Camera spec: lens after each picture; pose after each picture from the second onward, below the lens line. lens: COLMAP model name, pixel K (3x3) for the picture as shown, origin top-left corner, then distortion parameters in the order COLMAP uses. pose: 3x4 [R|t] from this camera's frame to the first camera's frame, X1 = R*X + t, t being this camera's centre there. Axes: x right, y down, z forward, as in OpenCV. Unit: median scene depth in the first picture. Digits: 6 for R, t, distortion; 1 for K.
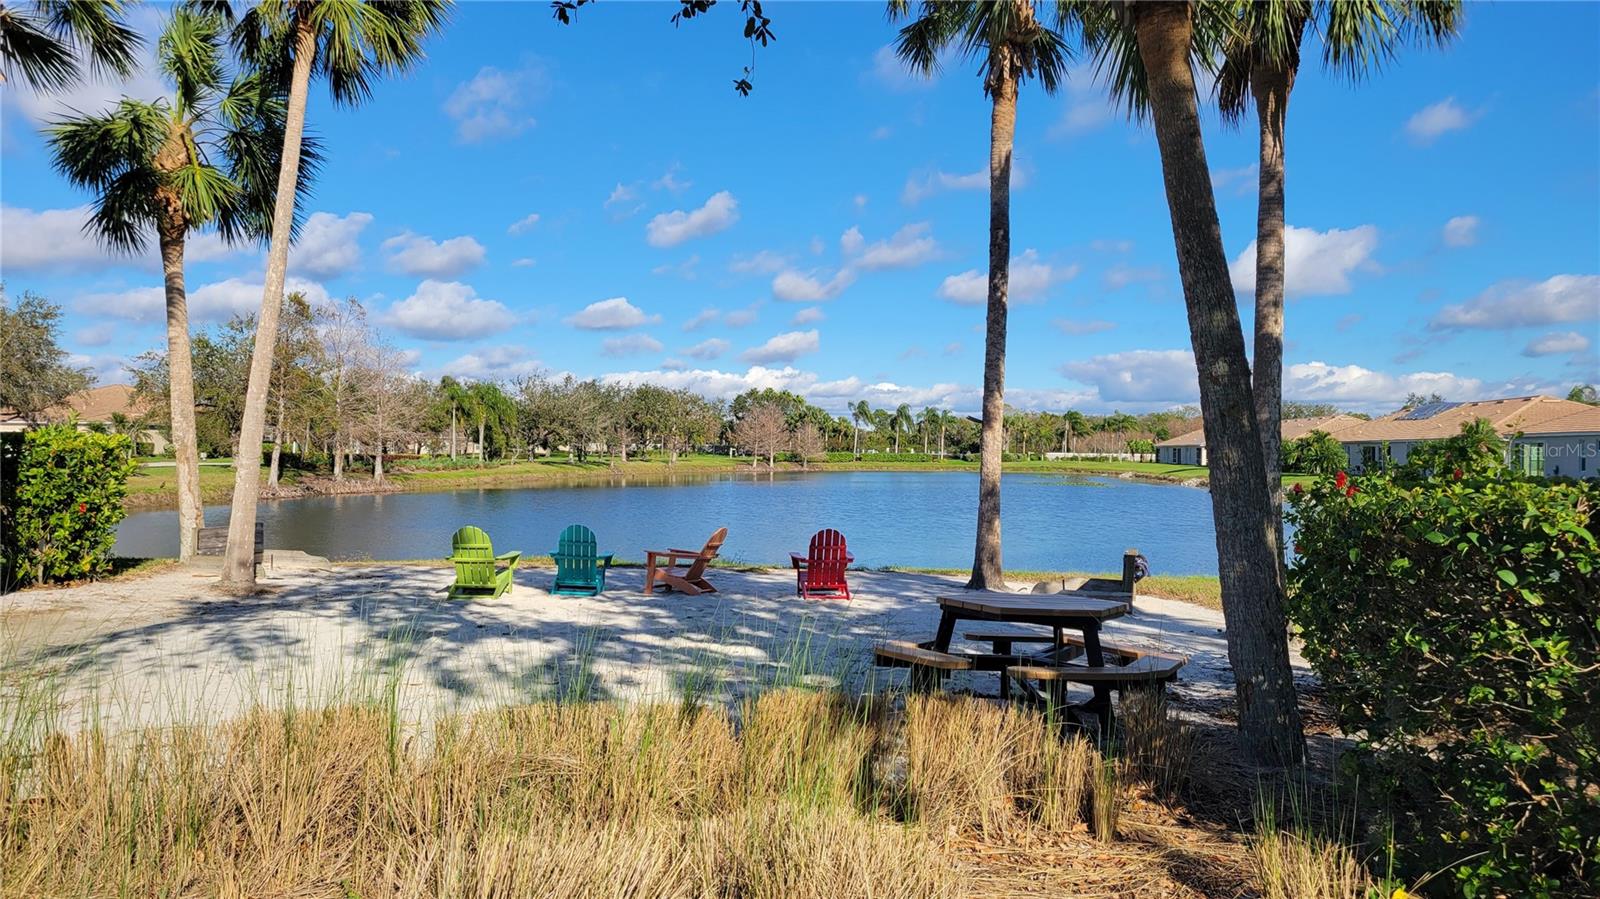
lens RADIAL K [[1203.3, 0, 800.1], [0, 1203.3, 448.6], [0, 0, 1]] dist [0.001220, 0.000017]
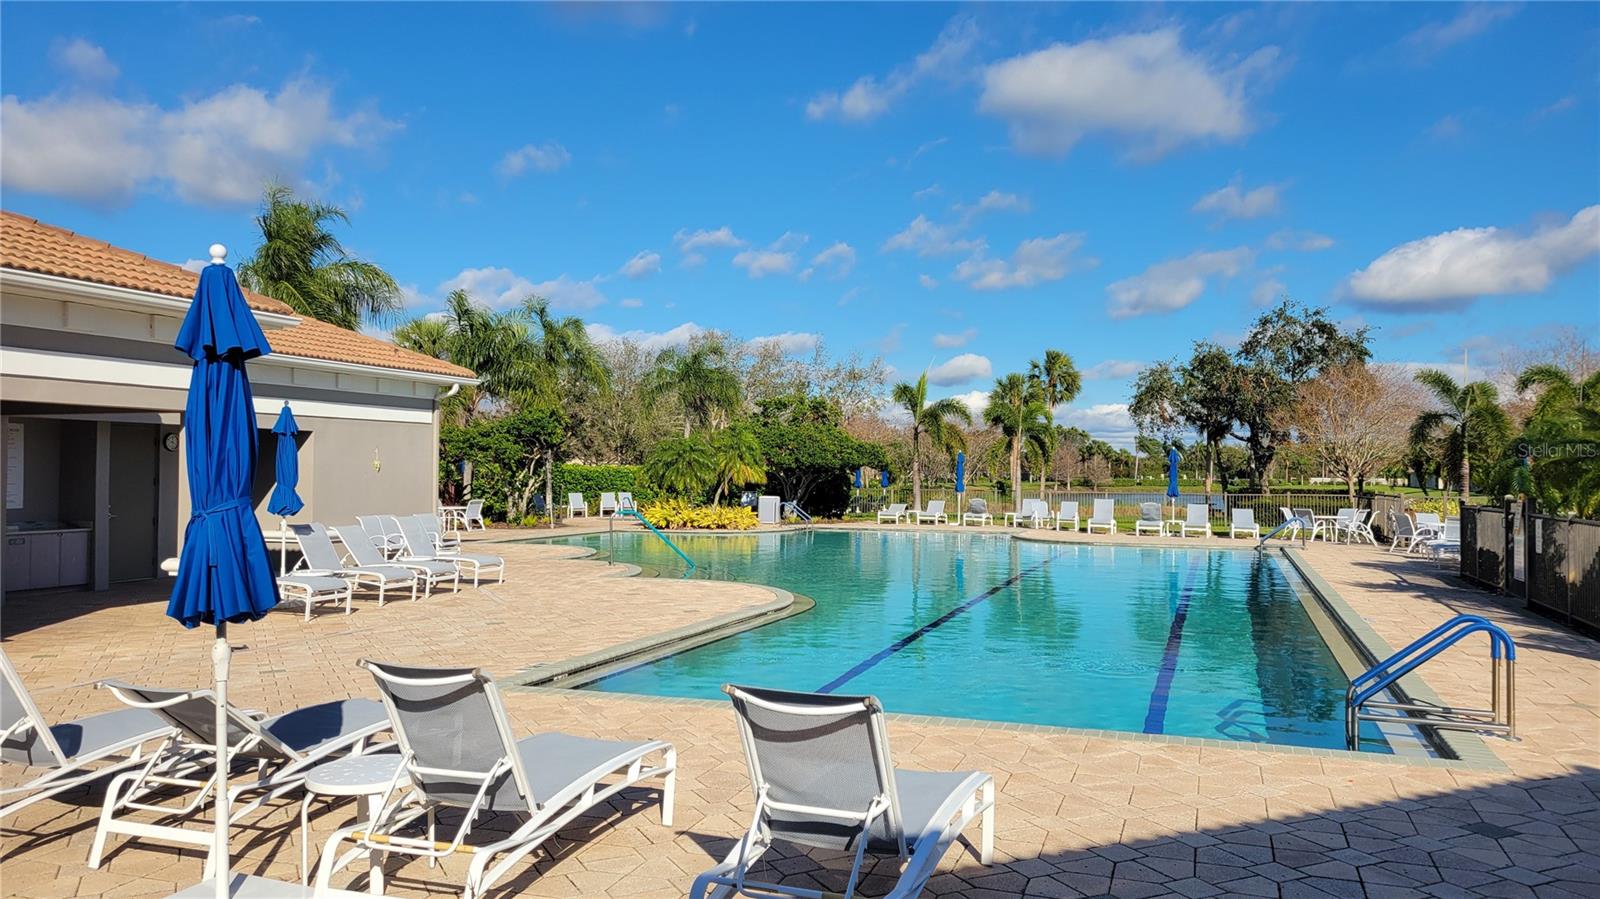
lens RADIAL K [[1203.3, 0, 798.9], [0, 1203.3, 452.4], [0, 0, 1]] dist [0.001220, 0.000017]
pose [[0.977040, -0.006749, -0.212950, -0.026218], [0.002971, 0.999833, -0.018056, -0.002011], [0.213036, 0.017009, 0.976896, -0.239350]]
